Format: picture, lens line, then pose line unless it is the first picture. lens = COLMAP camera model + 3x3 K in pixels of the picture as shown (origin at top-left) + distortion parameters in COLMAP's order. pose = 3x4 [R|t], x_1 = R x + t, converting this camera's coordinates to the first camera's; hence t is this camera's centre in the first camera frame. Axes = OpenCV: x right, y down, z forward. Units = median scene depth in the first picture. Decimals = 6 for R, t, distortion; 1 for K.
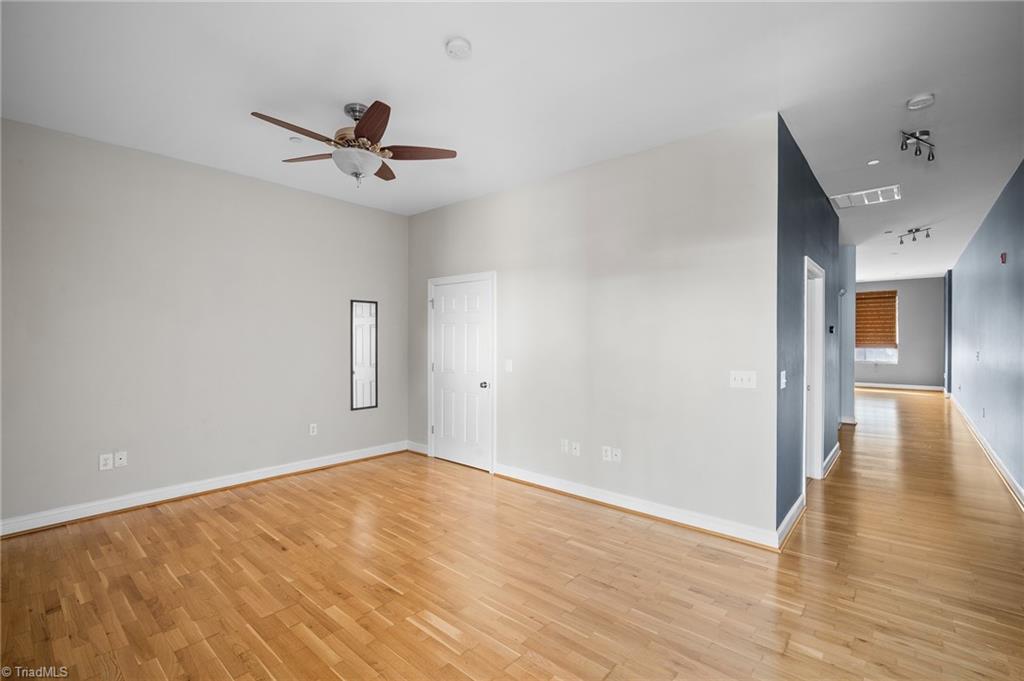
lens RADIAL K [[458.2, 0, 512.0], [0, 458.2, 340.5], [0, 0, 1]] dist [-0.000548, 0.000148]
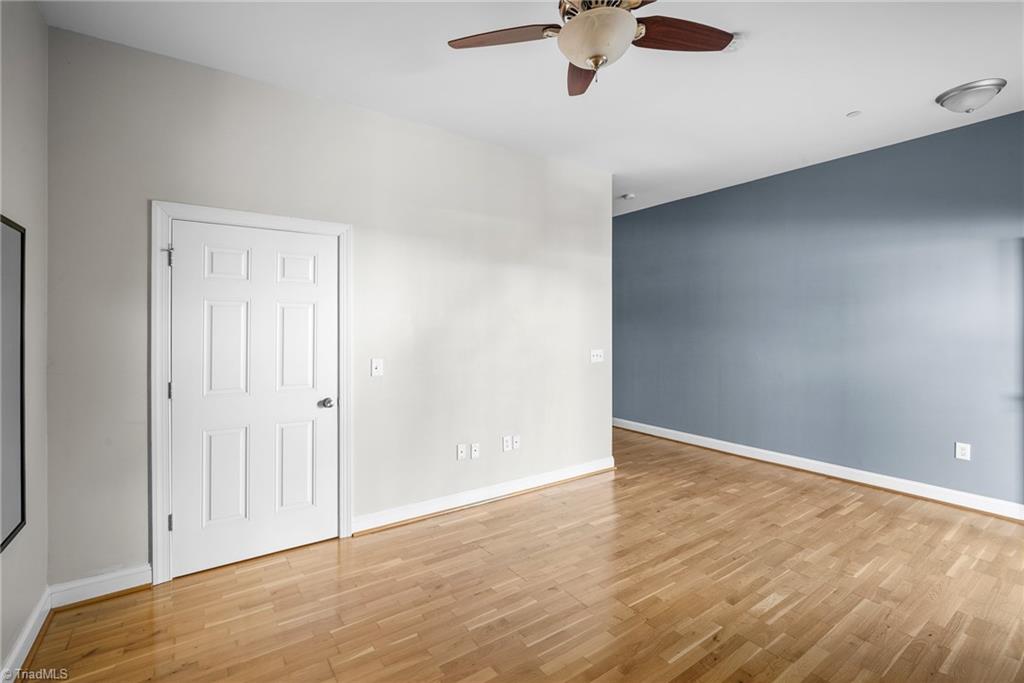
lens RADIAL K [[458.2, 0, 511.1], [0, 458.2, 322.9], [0, 0, 1]] dist [-0.001616, -0.000018]
pose [[0.245500, 0.004205, 0.969387, -0.751005], [0.008728, 0.999940, -0.006548, -0.006695], [-0.969357, 0.010068, 0.245449, 0.751377]]
